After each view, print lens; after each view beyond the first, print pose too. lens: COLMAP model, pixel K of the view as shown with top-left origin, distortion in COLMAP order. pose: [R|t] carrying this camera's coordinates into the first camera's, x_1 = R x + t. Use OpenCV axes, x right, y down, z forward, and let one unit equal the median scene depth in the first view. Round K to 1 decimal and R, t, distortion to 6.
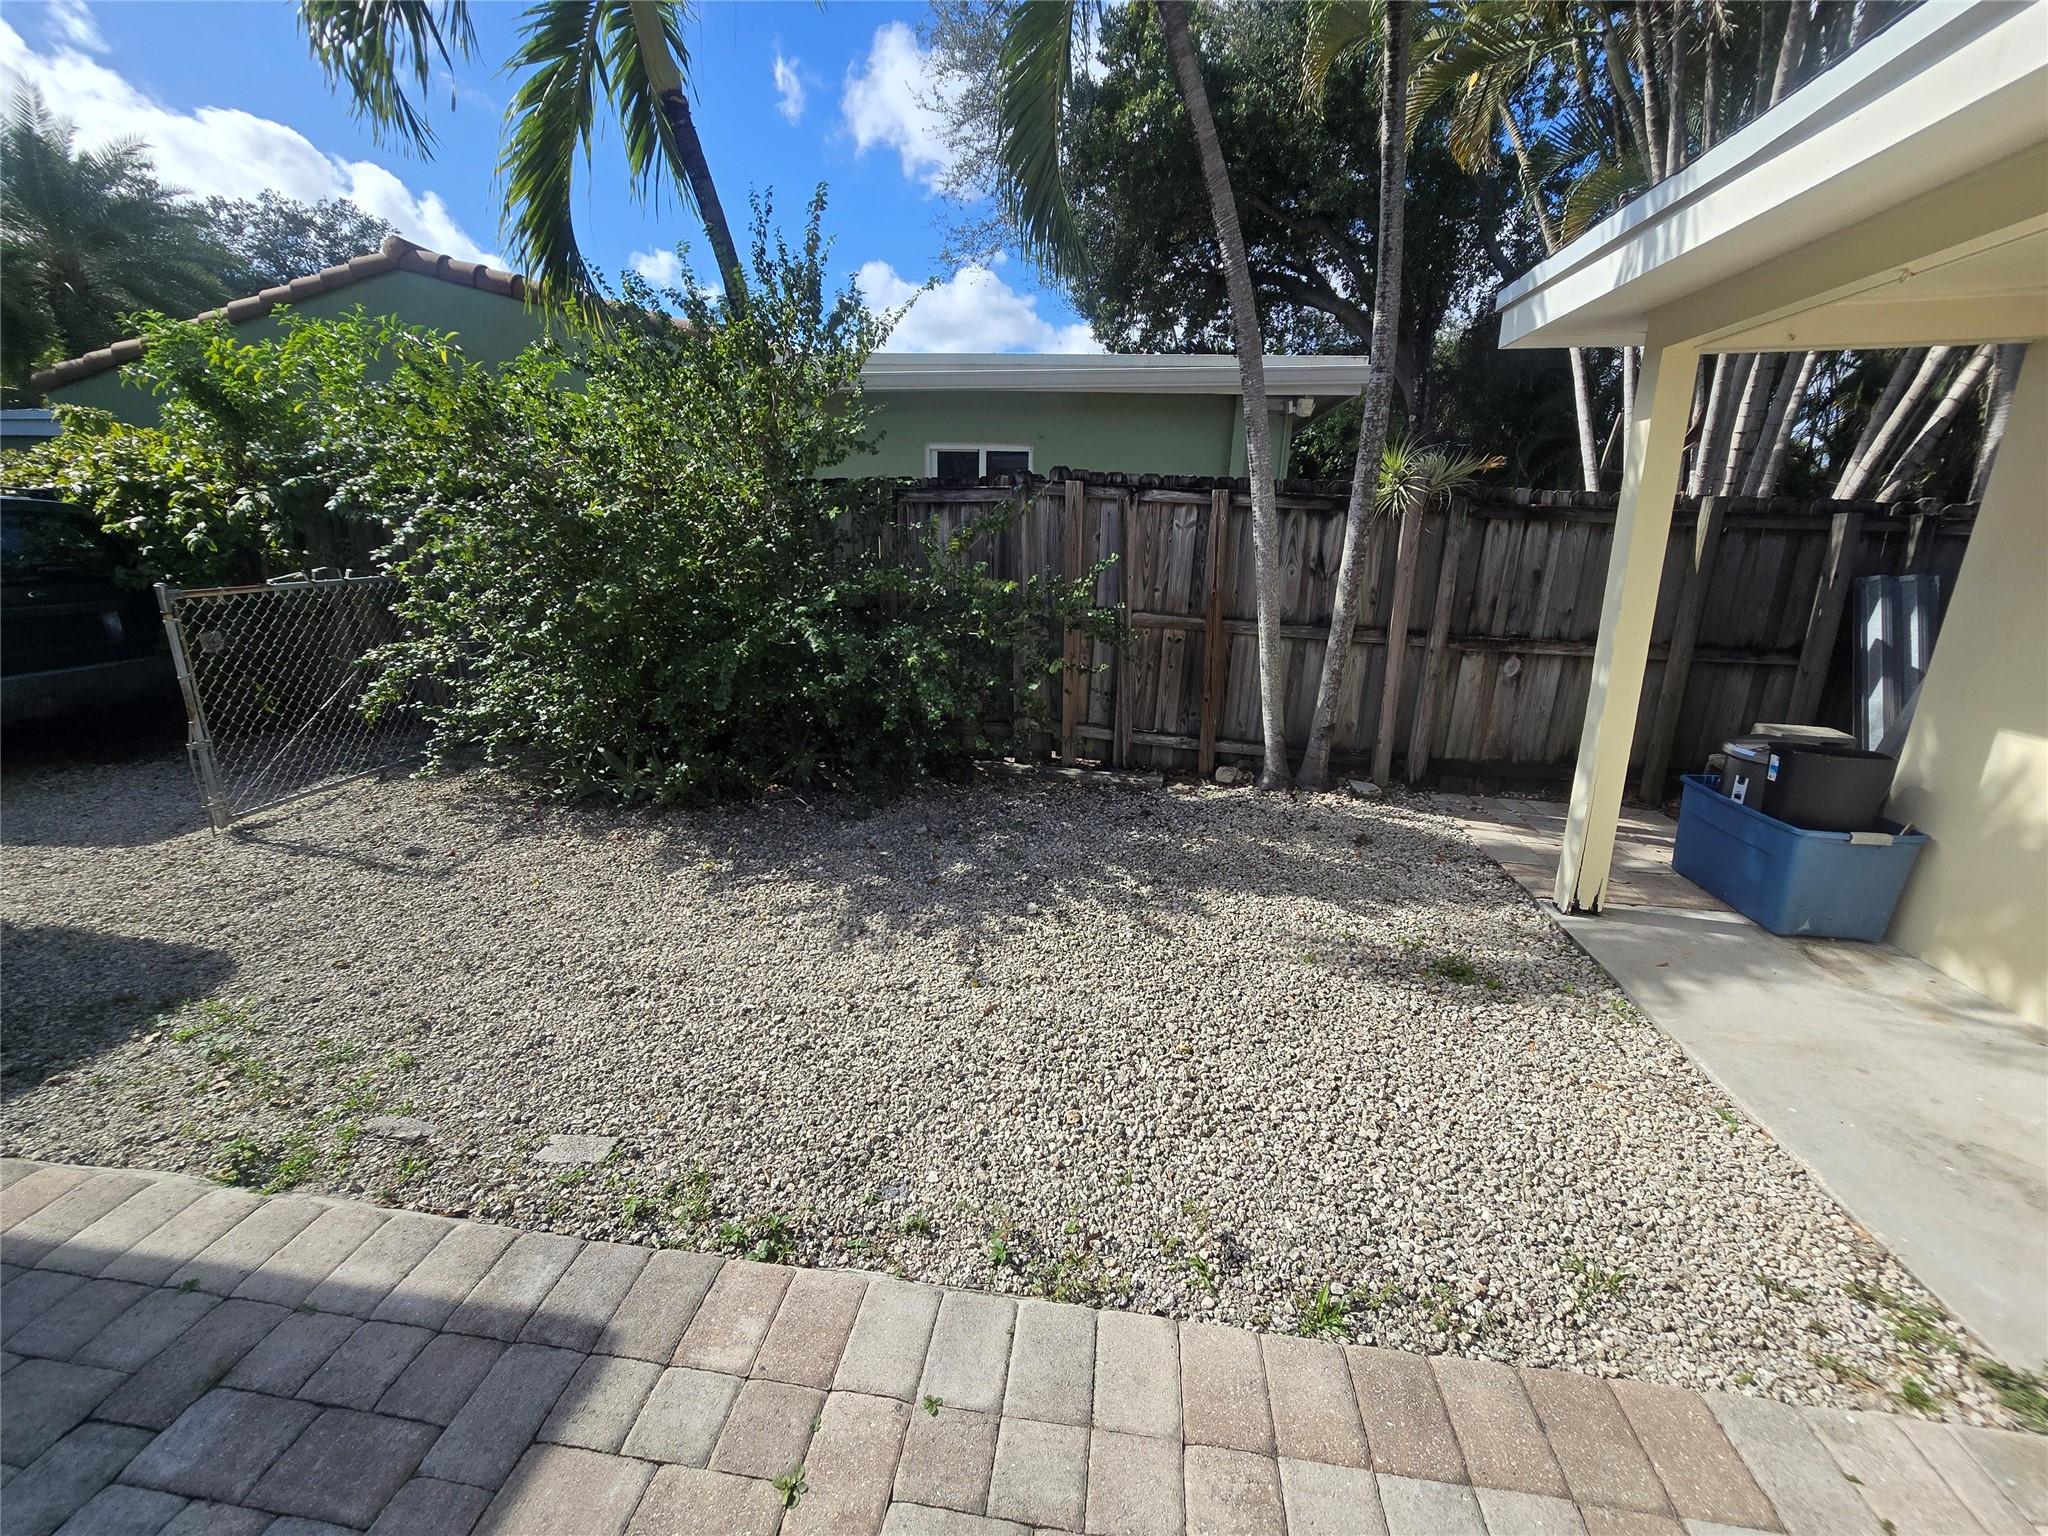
lens RADIAL K [[838.3, 0, 1011.4], [0, 838.3, 761.9], [0, 0, 1]] dist [-0.004069, 0.000709]
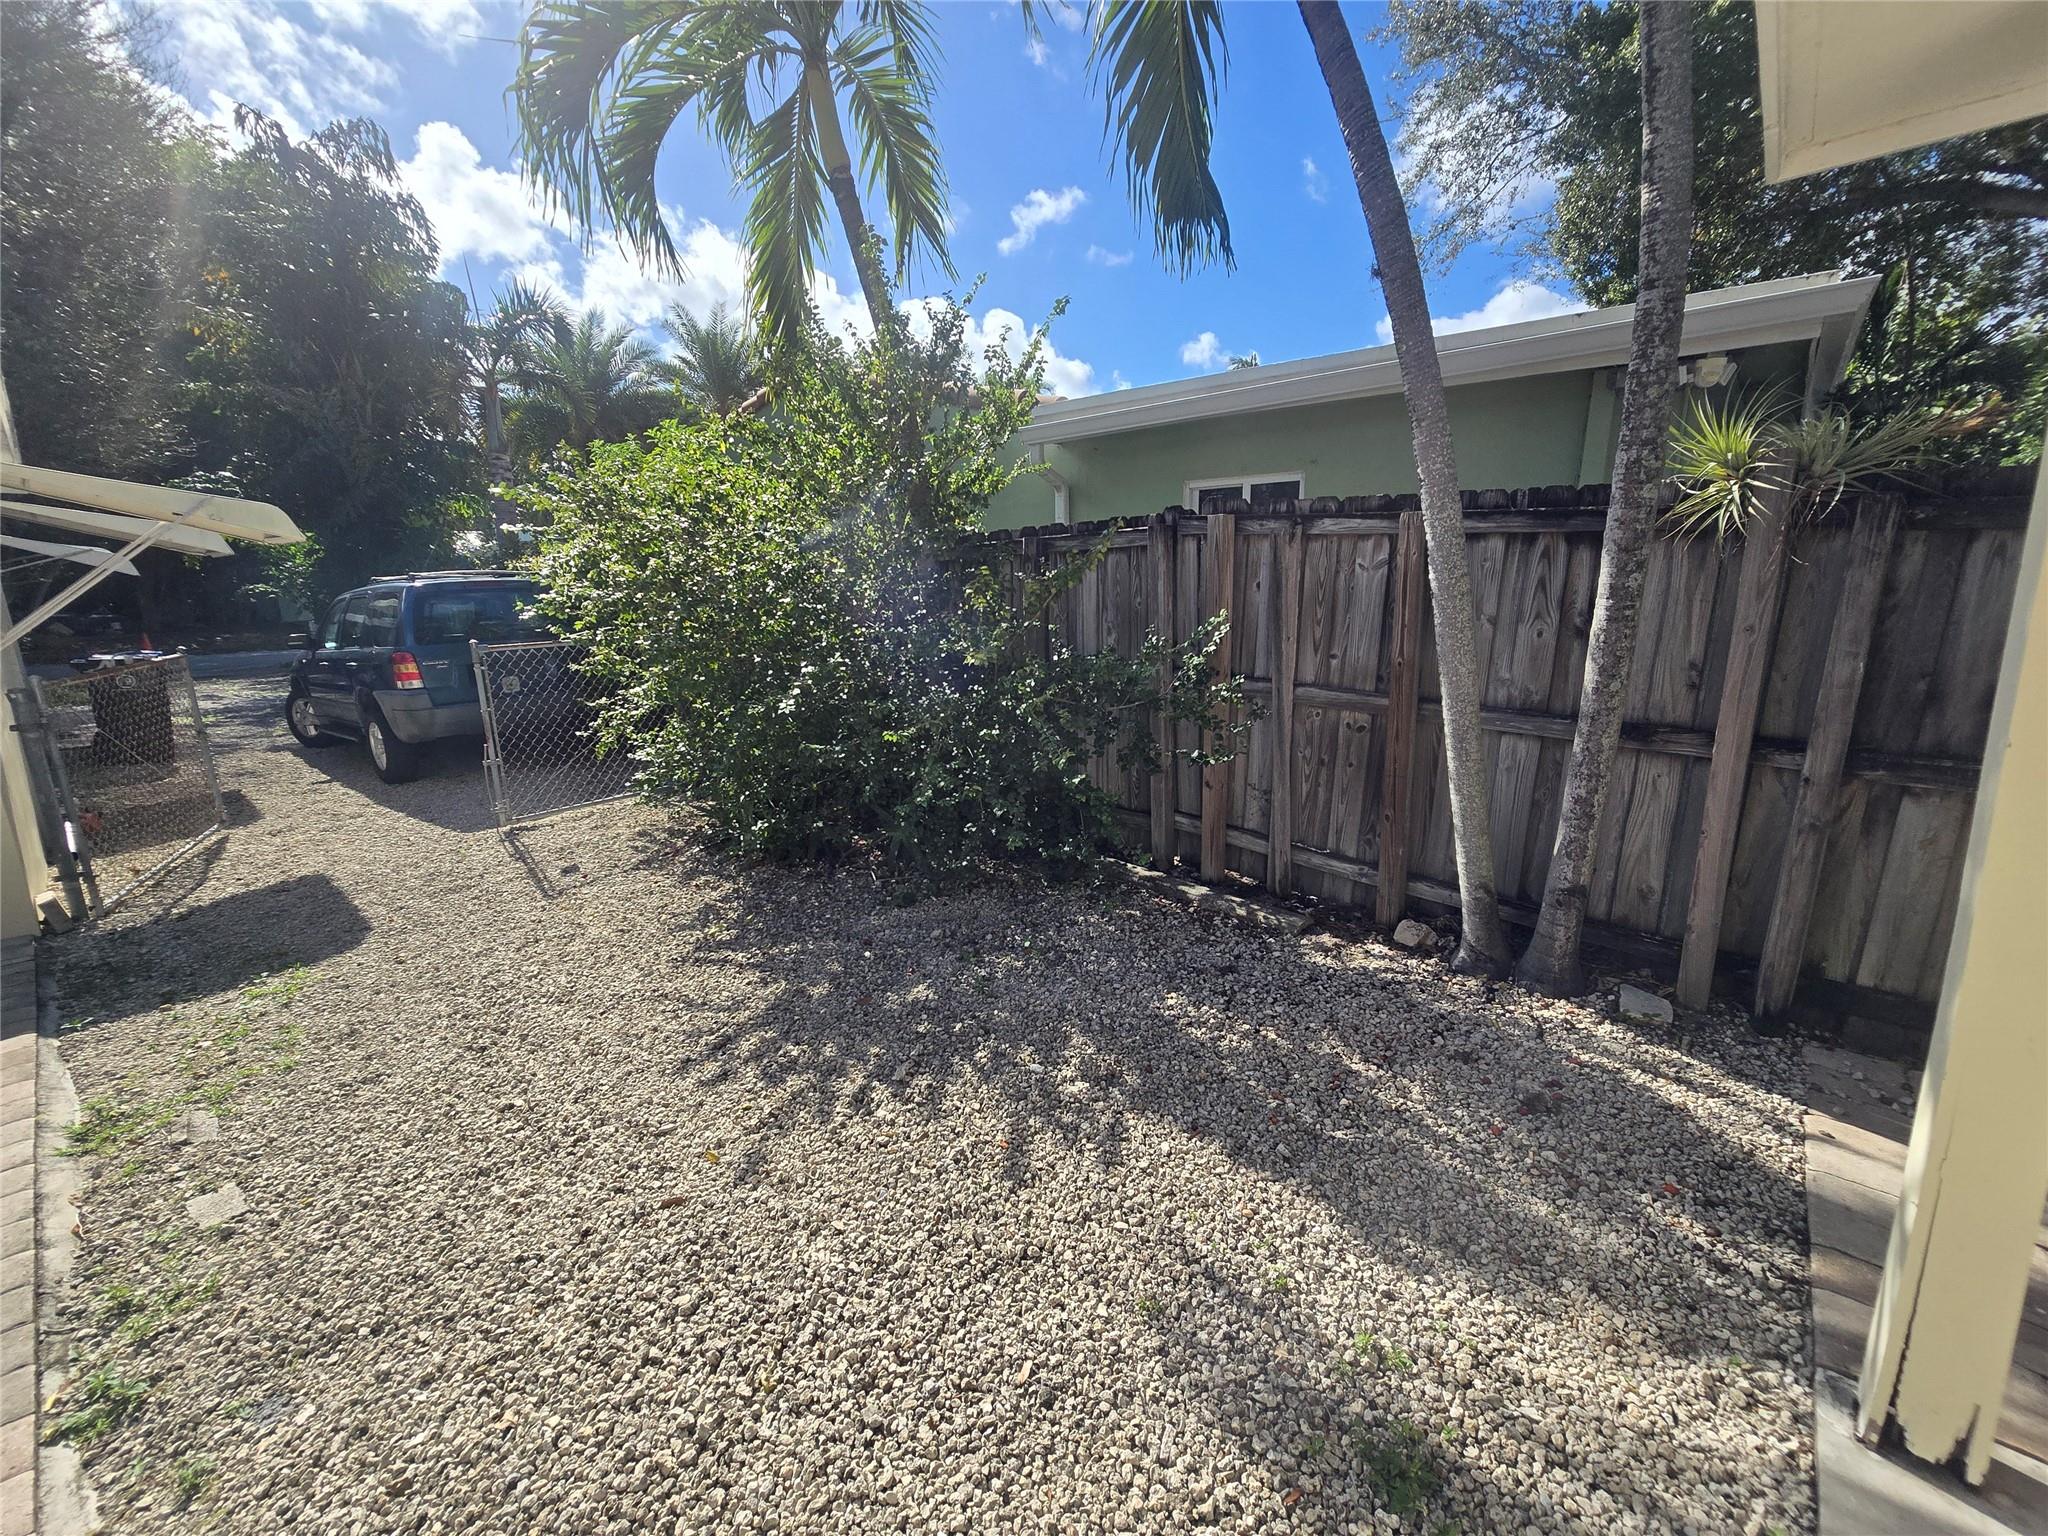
lens RADIAL K [[838.3, 0, 1024.1], [0, 838.3, 759.5], [0, 0, 1]] dist [-0.004069, 0.000709]
pose [[0.841181, 0.083958, -0.534196, 0.369063], [-0.115157, 0.993026, -0.025262, -0.075352], [0.528349, 0.082766, 0.844983, 0.287242]]
